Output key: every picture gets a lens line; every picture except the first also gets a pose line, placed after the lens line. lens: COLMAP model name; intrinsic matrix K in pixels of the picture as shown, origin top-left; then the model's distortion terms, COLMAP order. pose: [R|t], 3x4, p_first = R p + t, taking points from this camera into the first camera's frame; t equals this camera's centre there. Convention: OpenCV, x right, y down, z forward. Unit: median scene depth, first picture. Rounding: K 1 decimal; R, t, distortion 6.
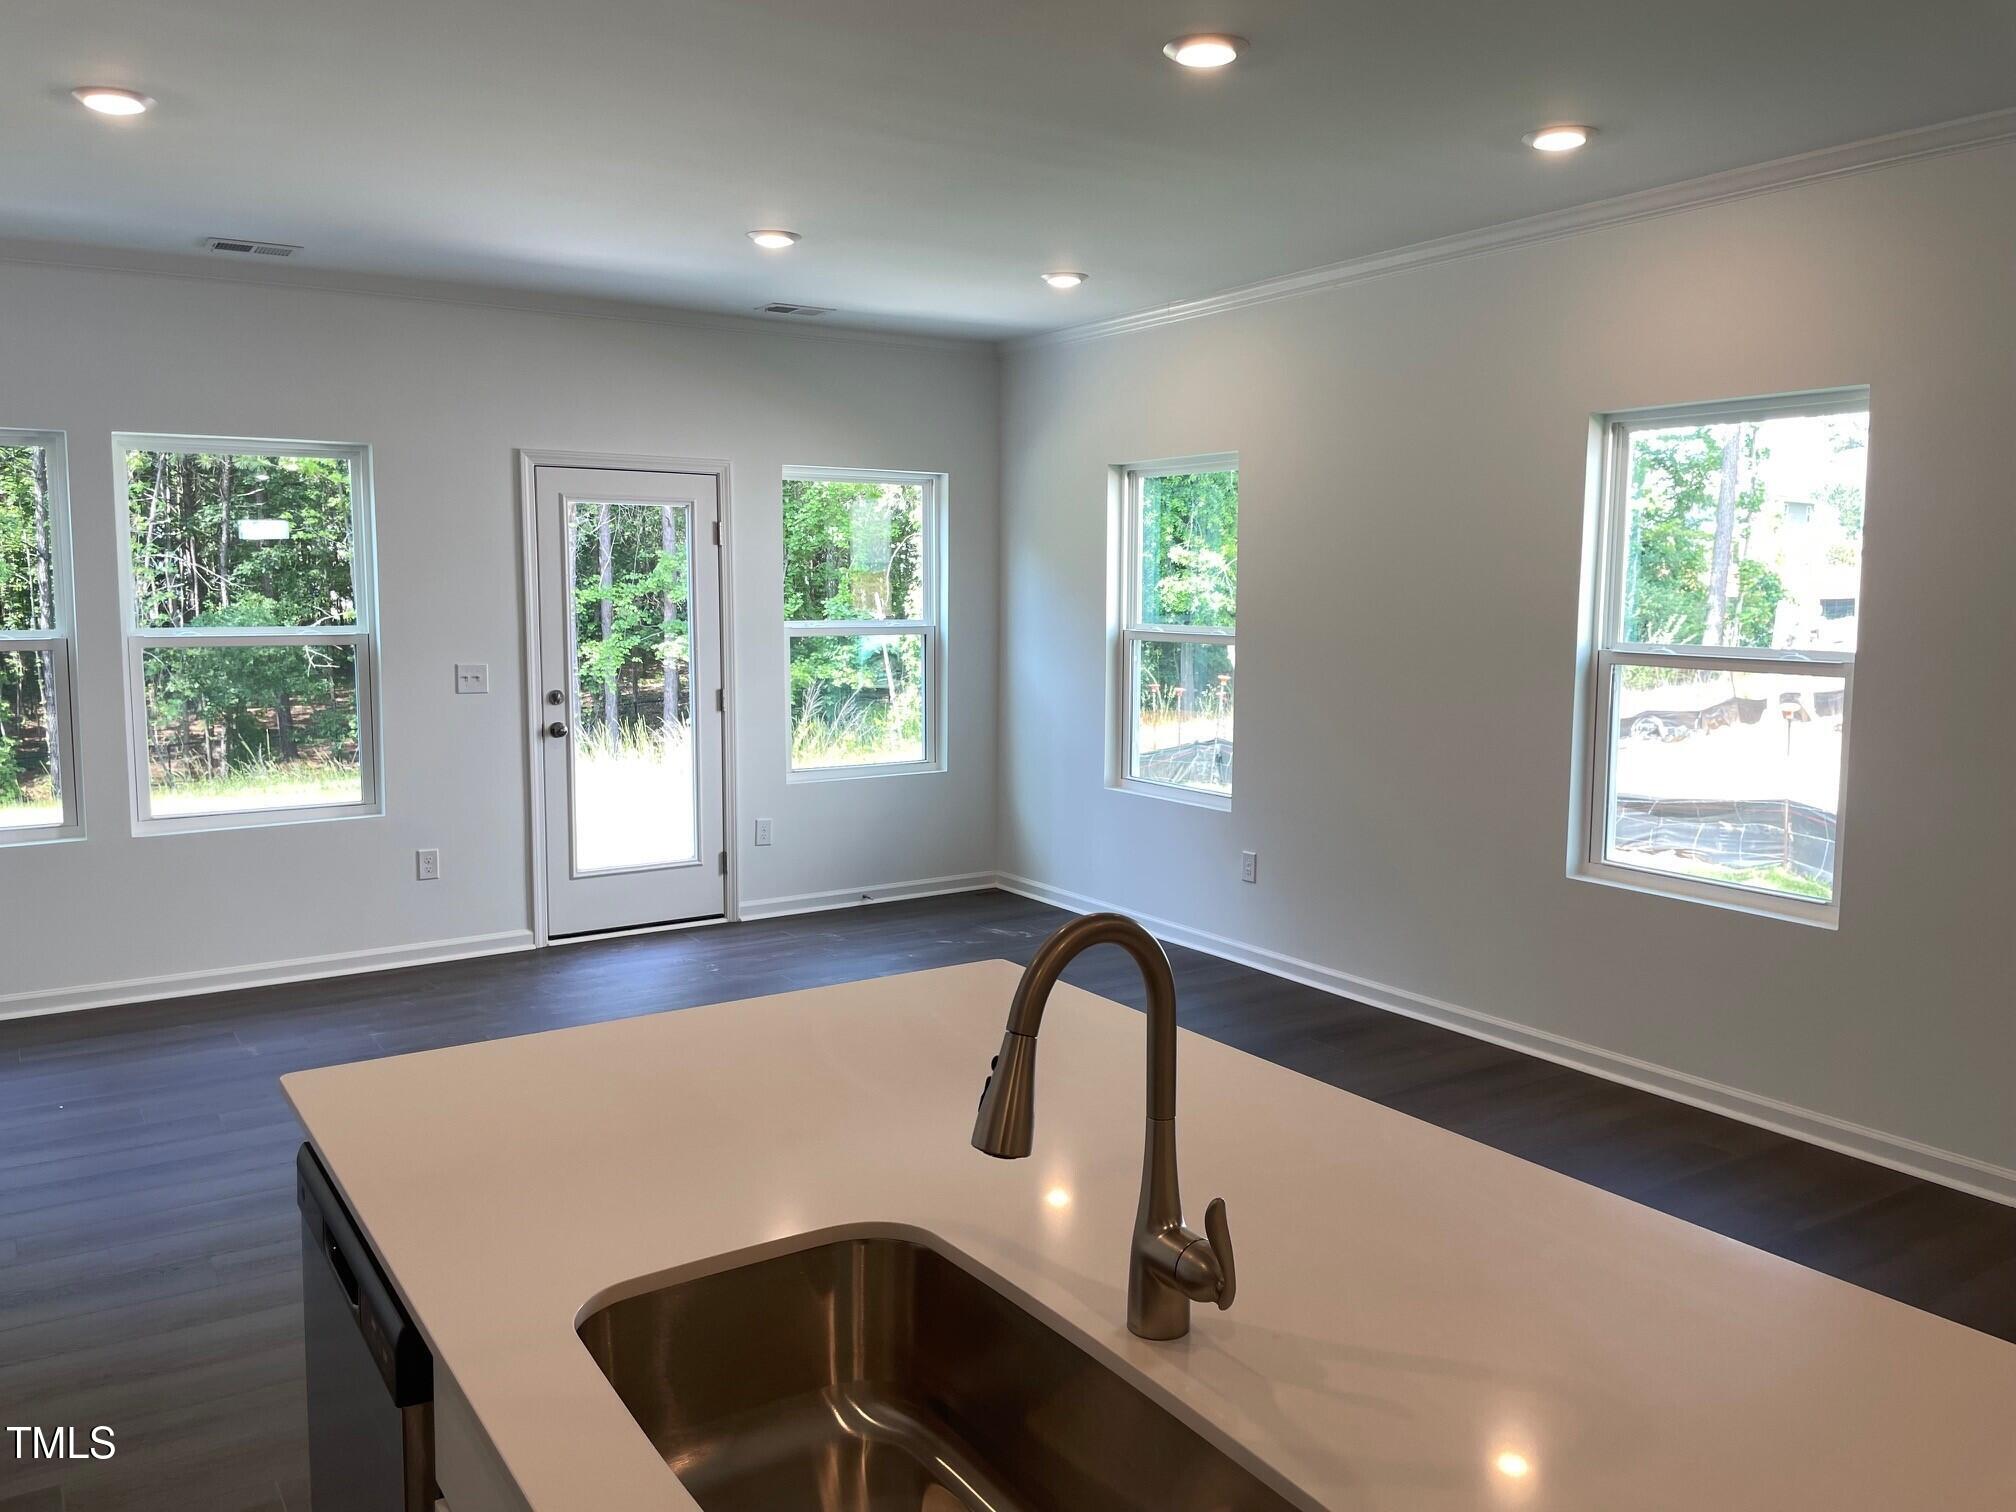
lens RADIAL K [[1535.6, 0, 1028.6], [0, 1535.6, 738.8], [0, 0, 1]] dist [0.085264, -0.121110]
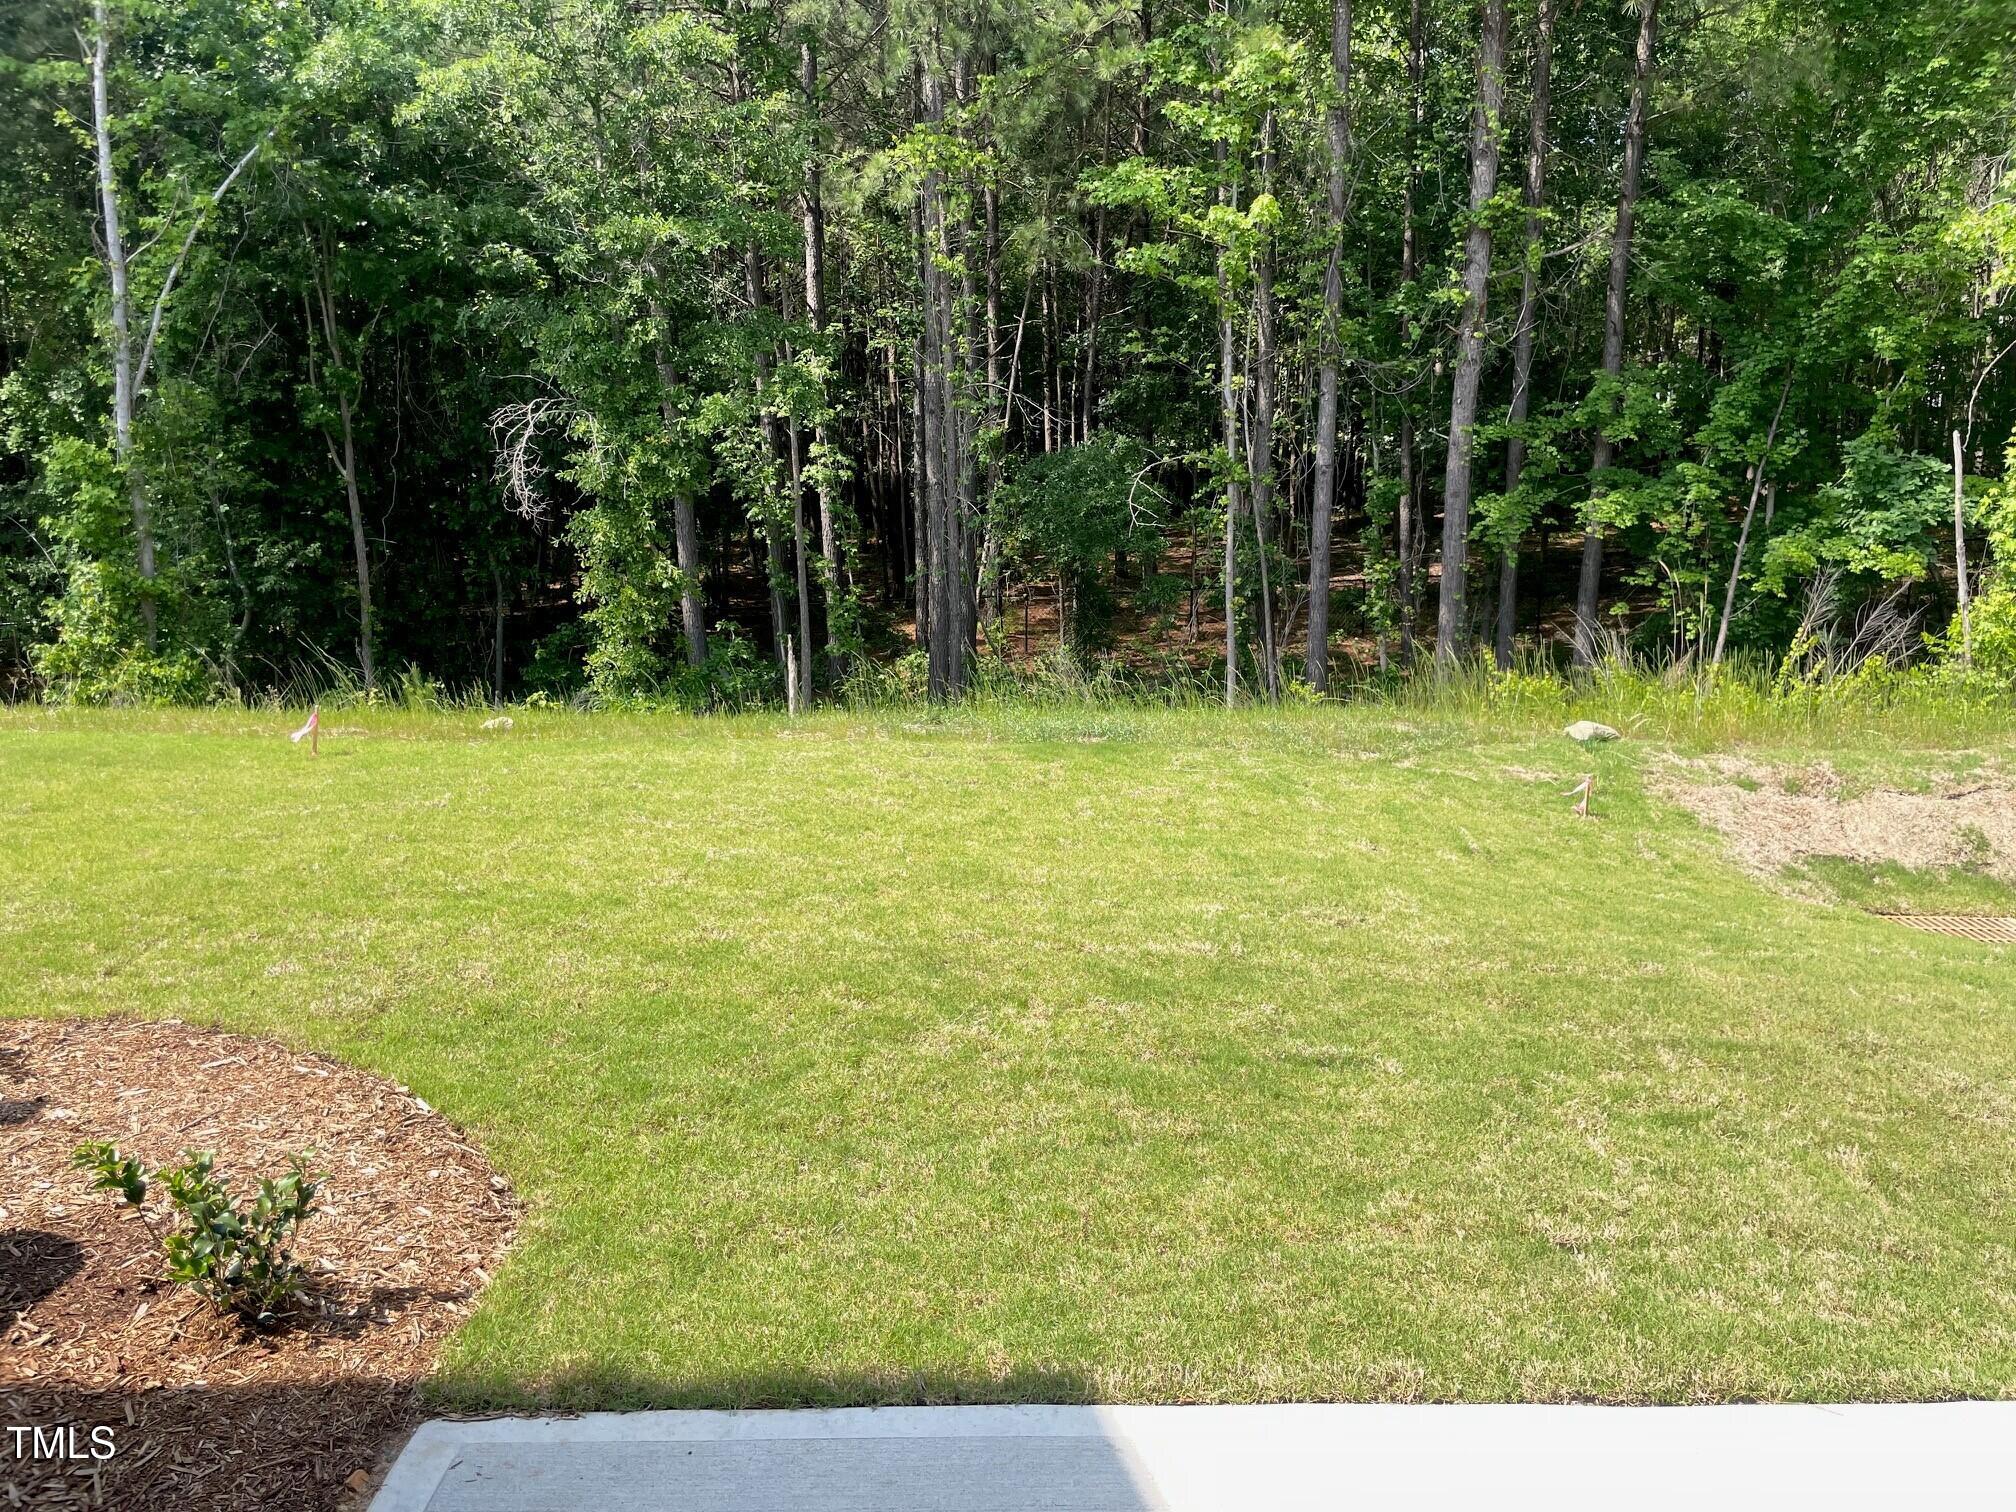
lens RADIAL K [[1535.6, 0, 1028.6], [0, 1535.6, 738.8], [0, 0, 1]] dist [0.085264, -0.121110]
pose [[0.841689, 0.114035, -0.527783, -0.212539], [-0.057239, 0.990781, 0.122790, -0.087761], [0.536920, -0.073141, 0.840457, 0.833042]]
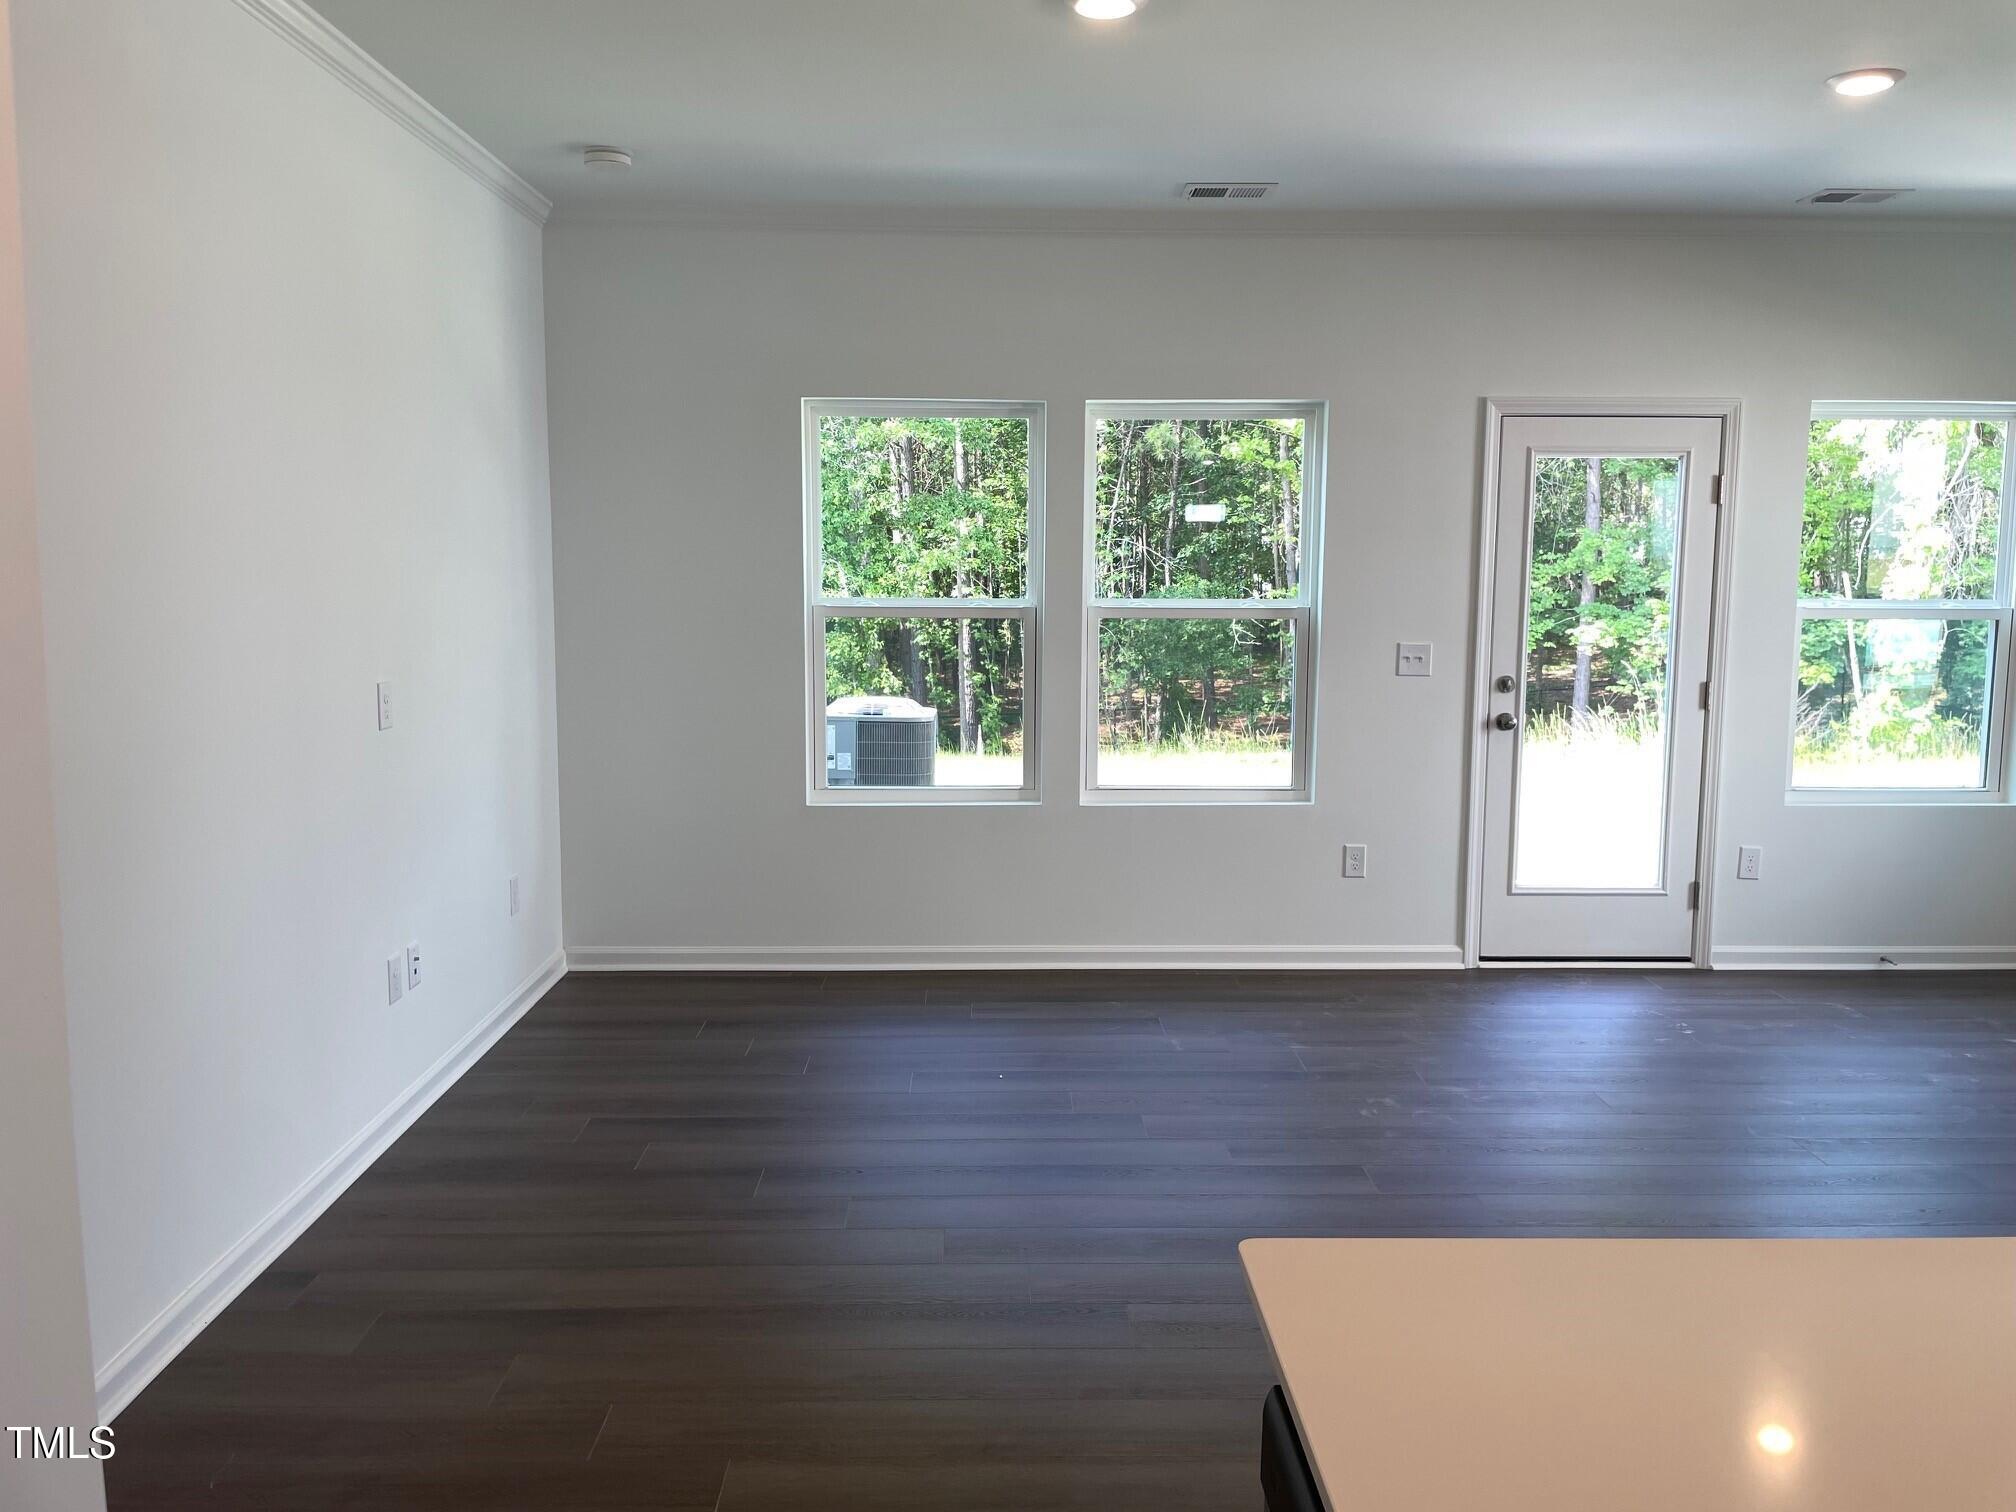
lens RADIAL K [[1535.6, 0, 1028.6], [0, 1535.6, 738.8], [0, 0, 1]] dist [0.085264, -0.121110]
pose [[0.845485, 0.062470, -0.530333, -0.058782], [-0.057066, 0.998016, 0.026583, -0.003426], [0.530941, 0.007788, 0.847373, 0.104238]]
